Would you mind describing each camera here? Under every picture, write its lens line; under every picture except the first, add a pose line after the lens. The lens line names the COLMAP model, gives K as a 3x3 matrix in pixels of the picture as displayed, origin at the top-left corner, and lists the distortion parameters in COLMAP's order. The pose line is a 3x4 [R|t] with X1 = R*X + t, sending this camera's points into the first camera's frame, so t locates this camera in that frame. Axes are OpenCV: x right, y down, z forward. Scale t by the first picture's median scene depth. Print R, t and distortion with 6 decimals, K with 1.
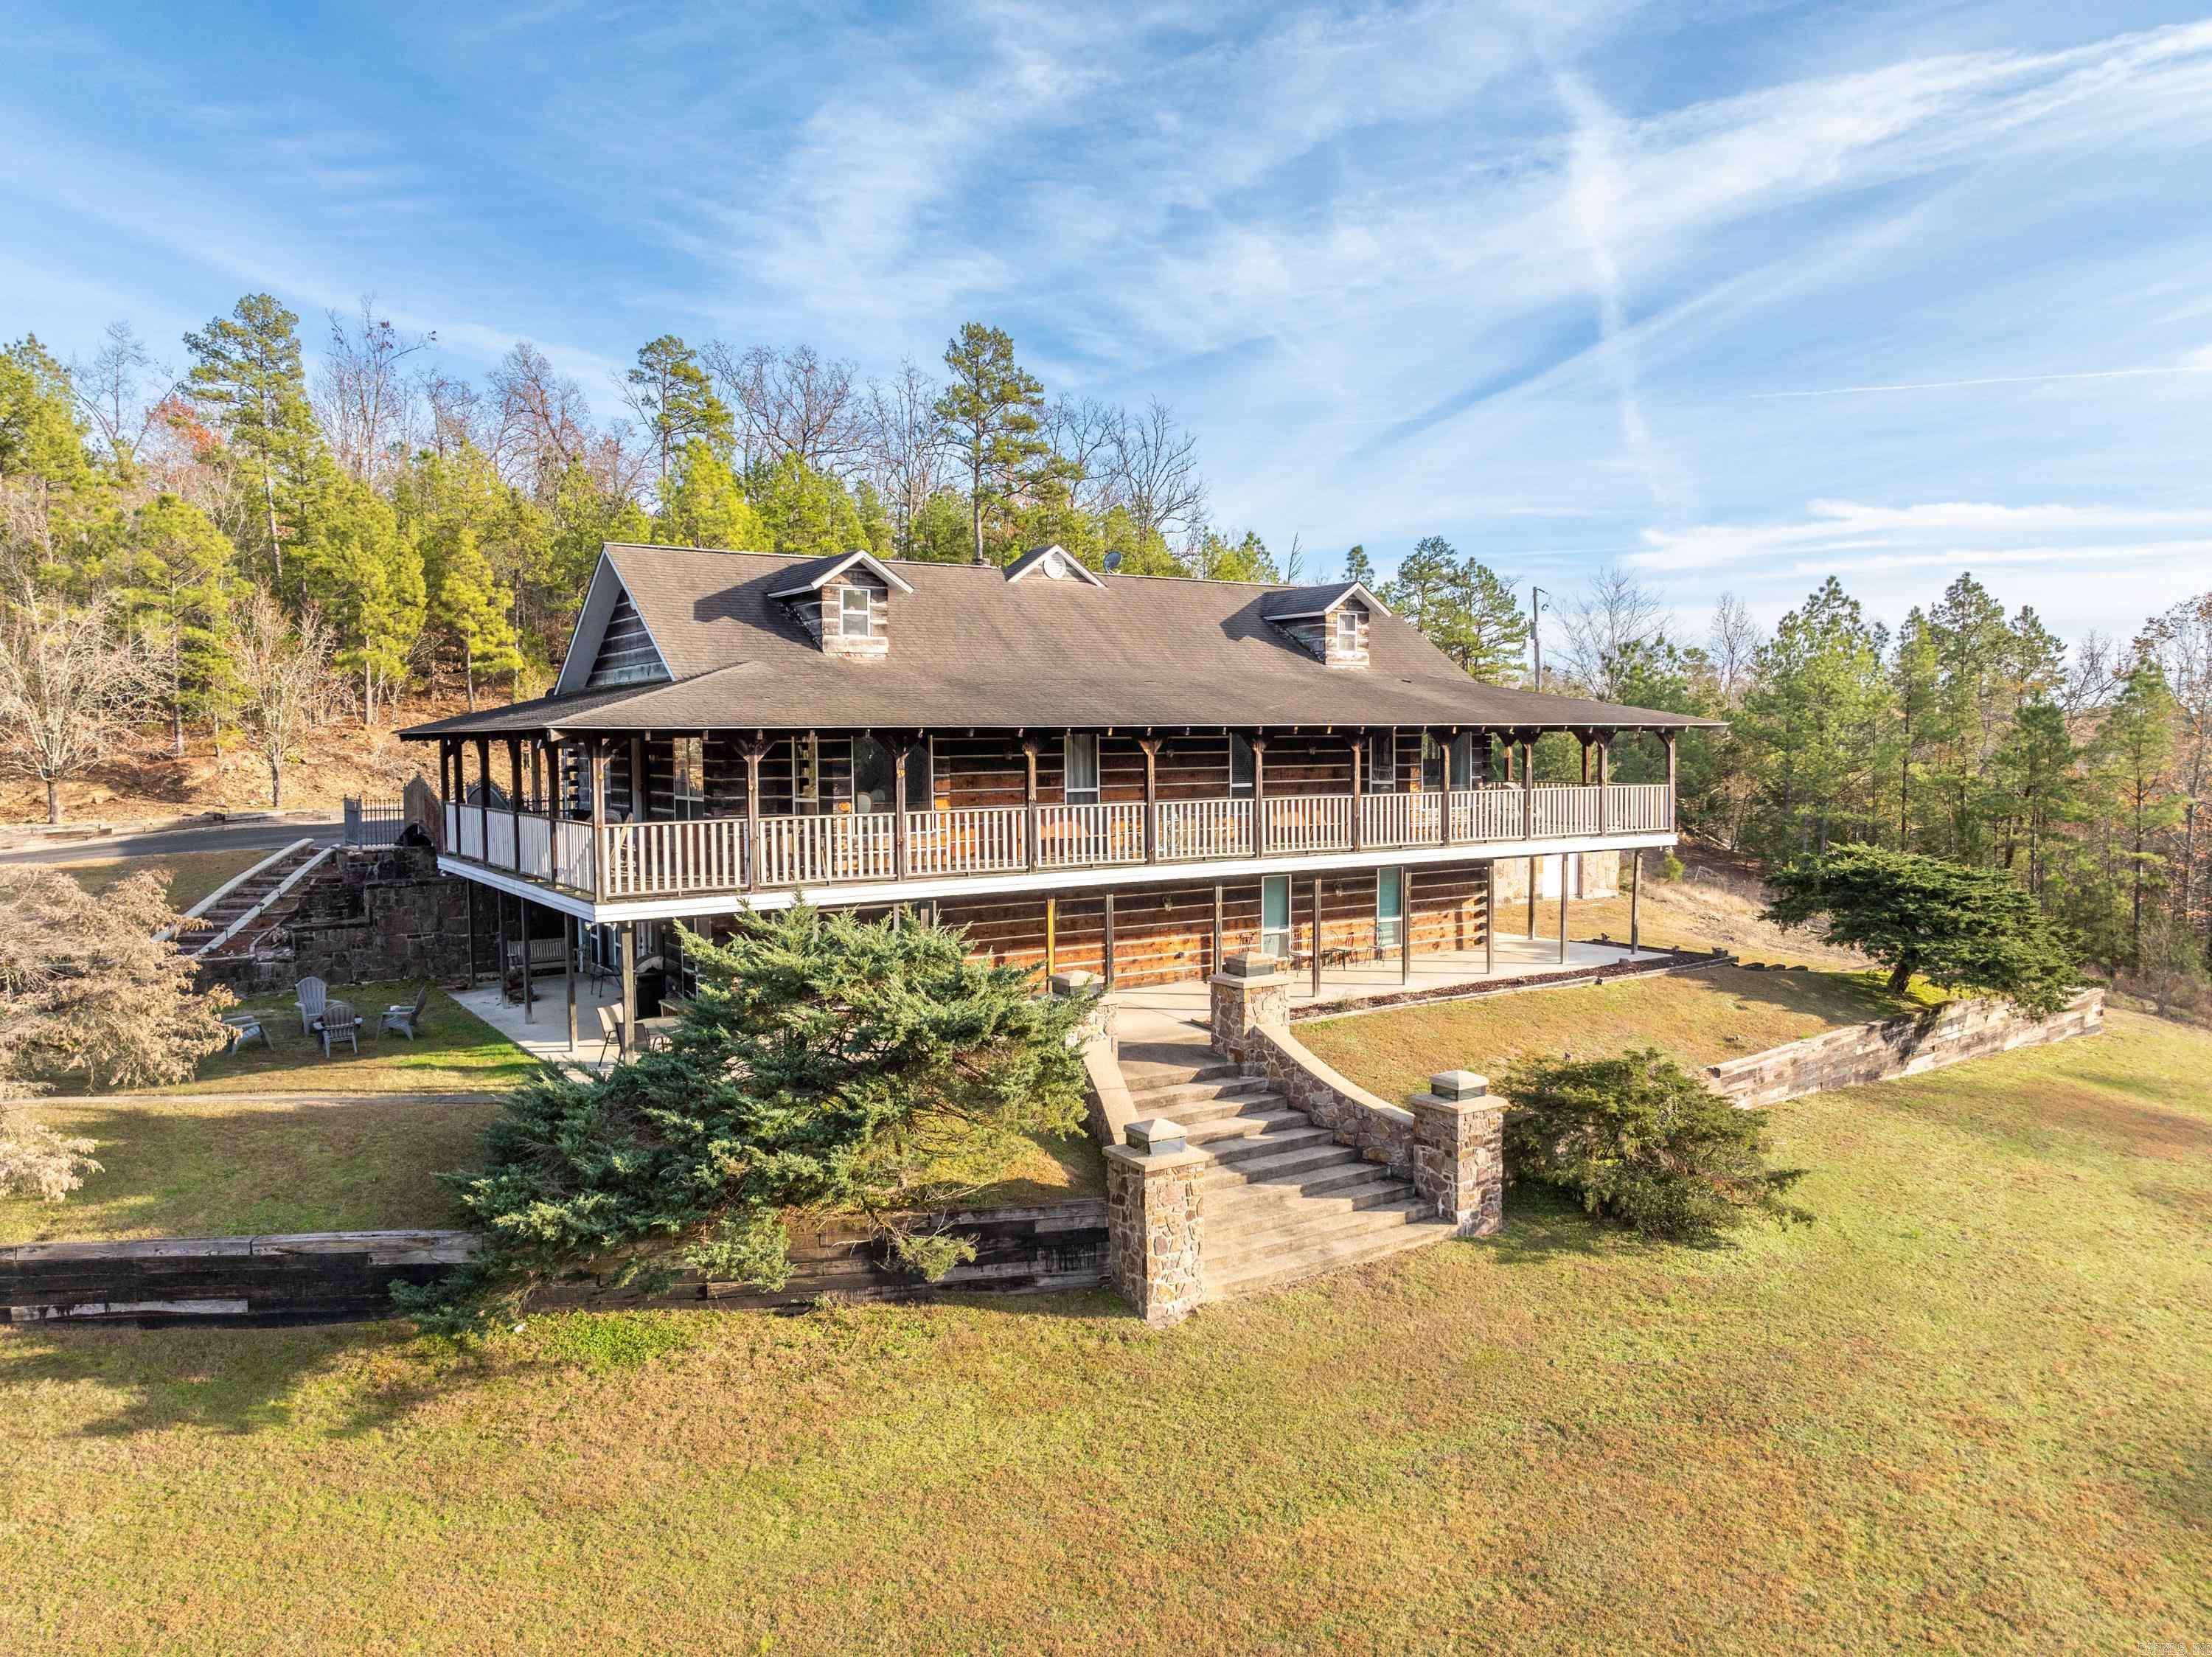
lens RADIAL K [[1575.8, 0, 1100.3], [0, 1575.8, 737.1], [0, 0, 1]] dist [-0.041945, 0.005662]
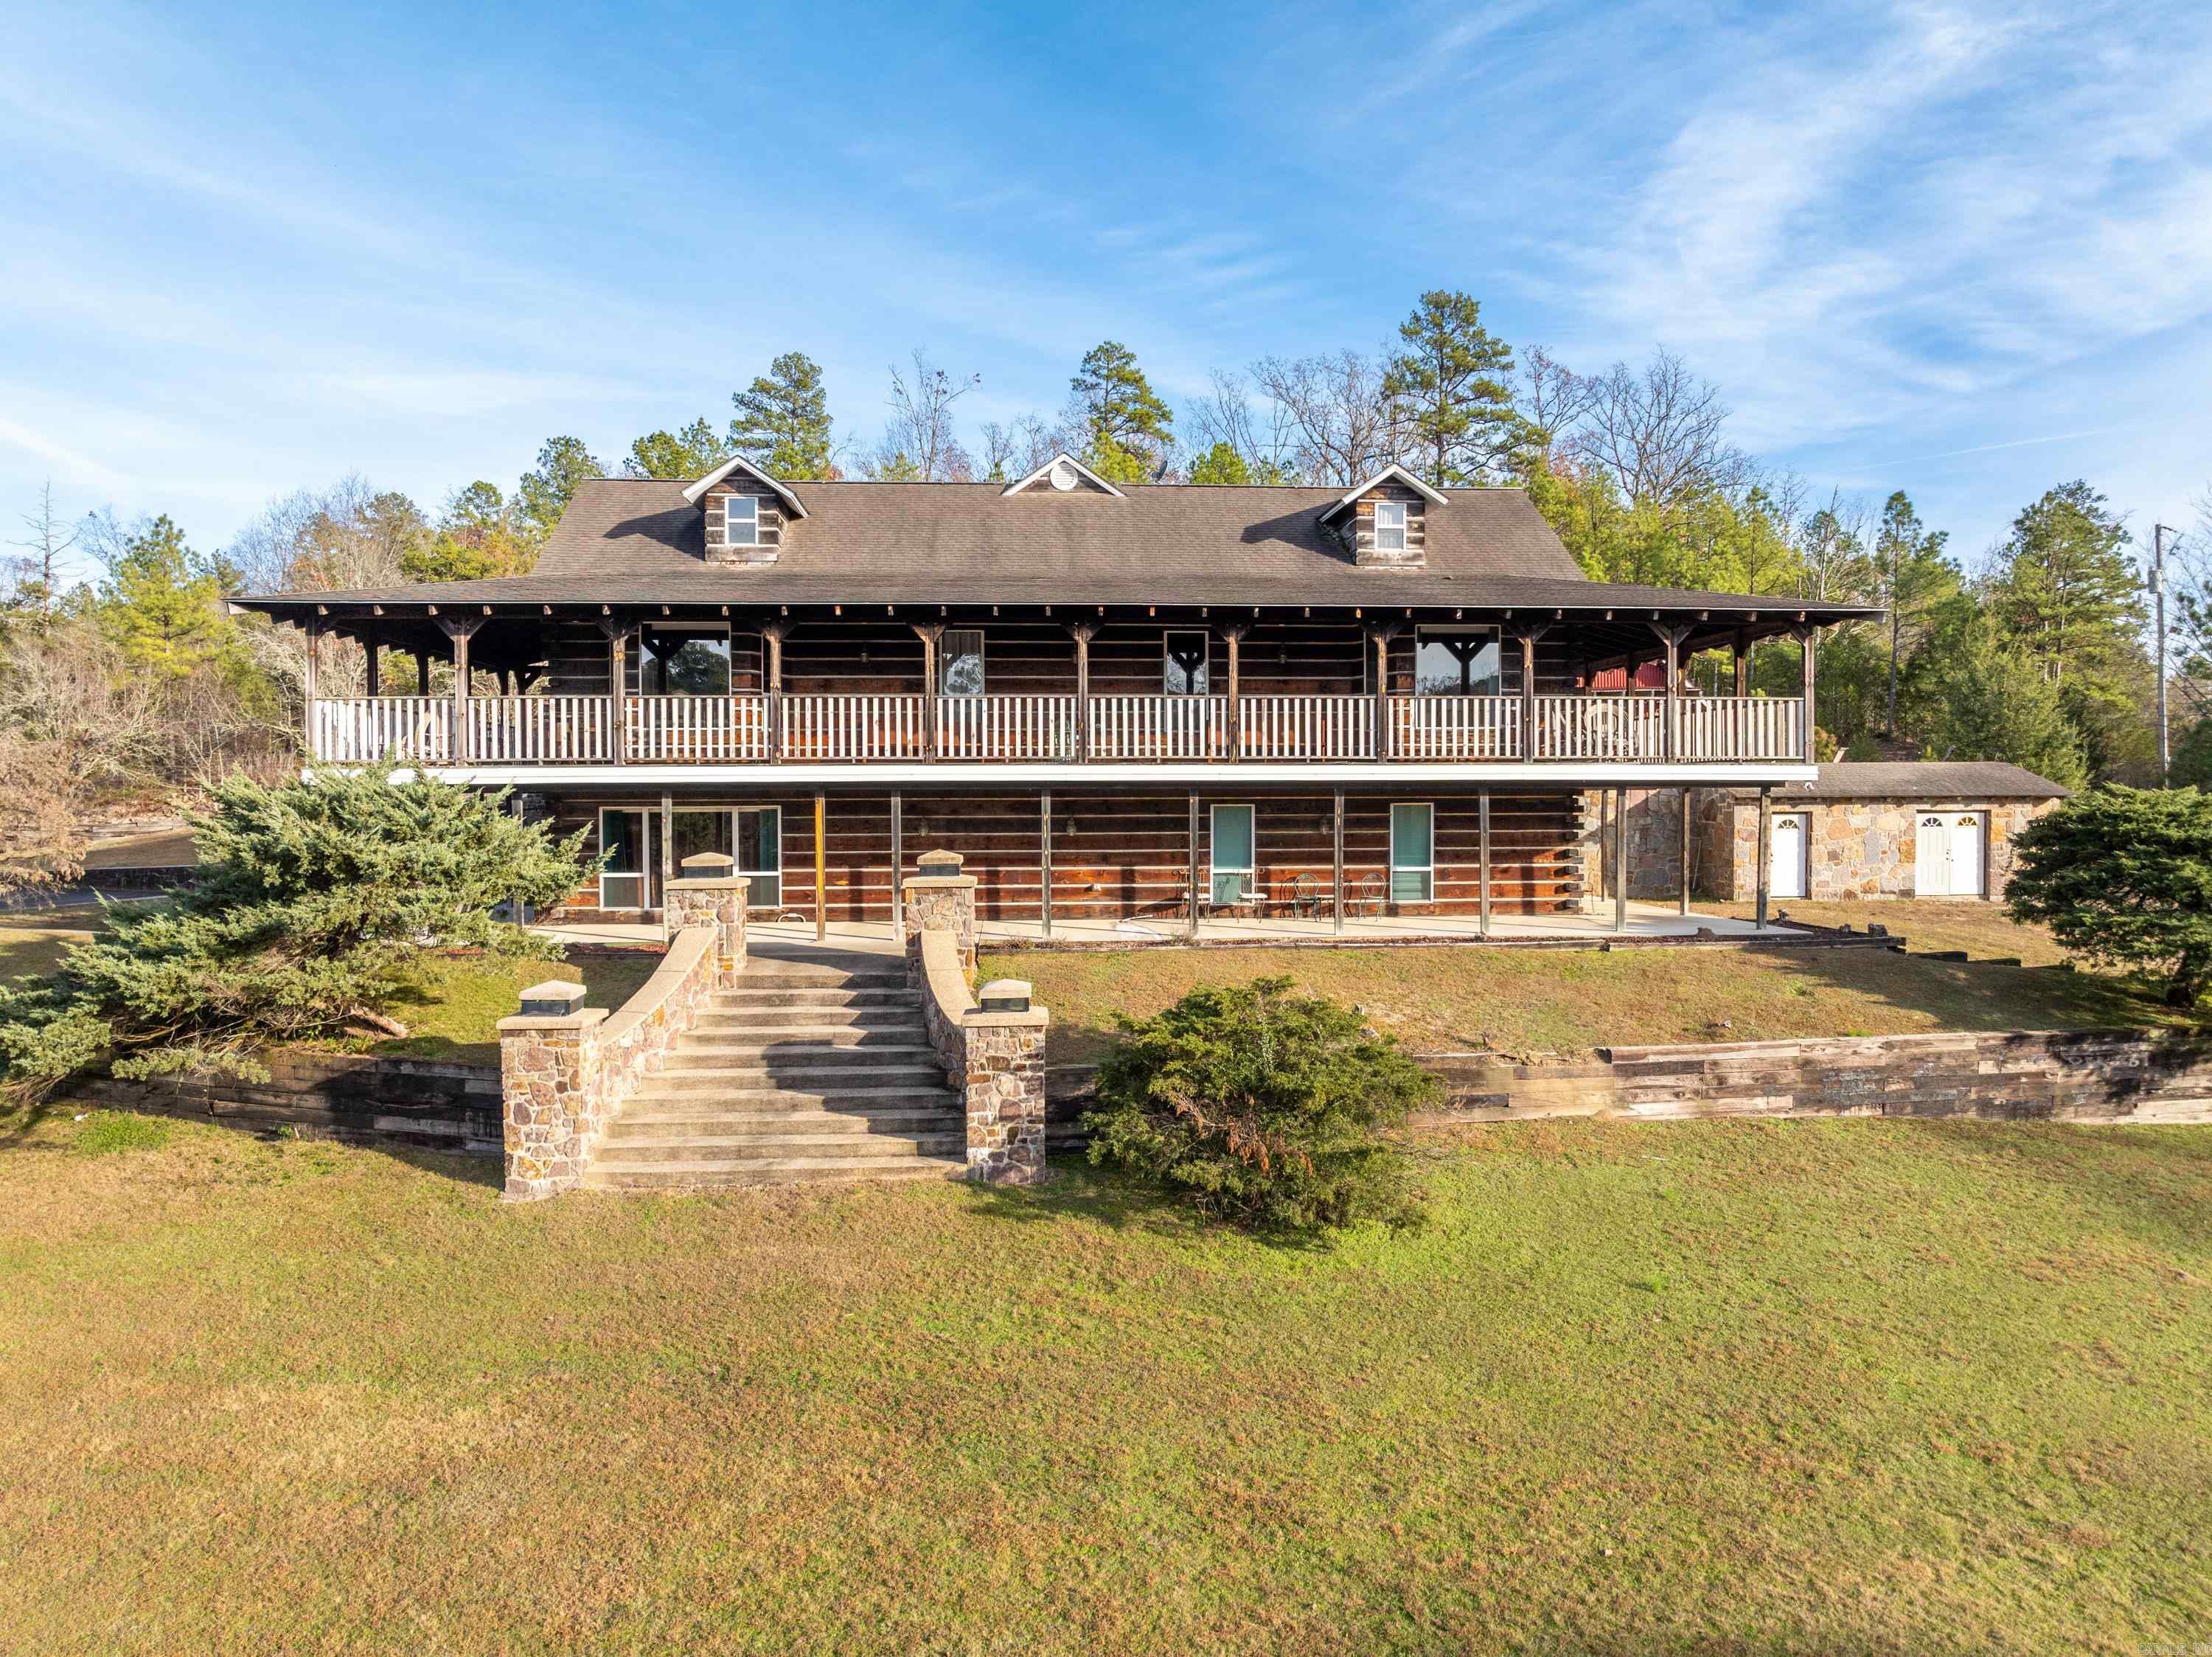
lens RADIAL K [[1600.4, 0, 1106.0], [0, 1600.4, 828.5], [0, 0, 1]] dist [-0.039162, 0.022938]
pose [[0.866611, 0.012976, -0.498816, 0.685836], [-0.003038, 0.999781, 0.020729, 0.118828], [0.498975, -0.016449, 0.866460, 0.318378]]
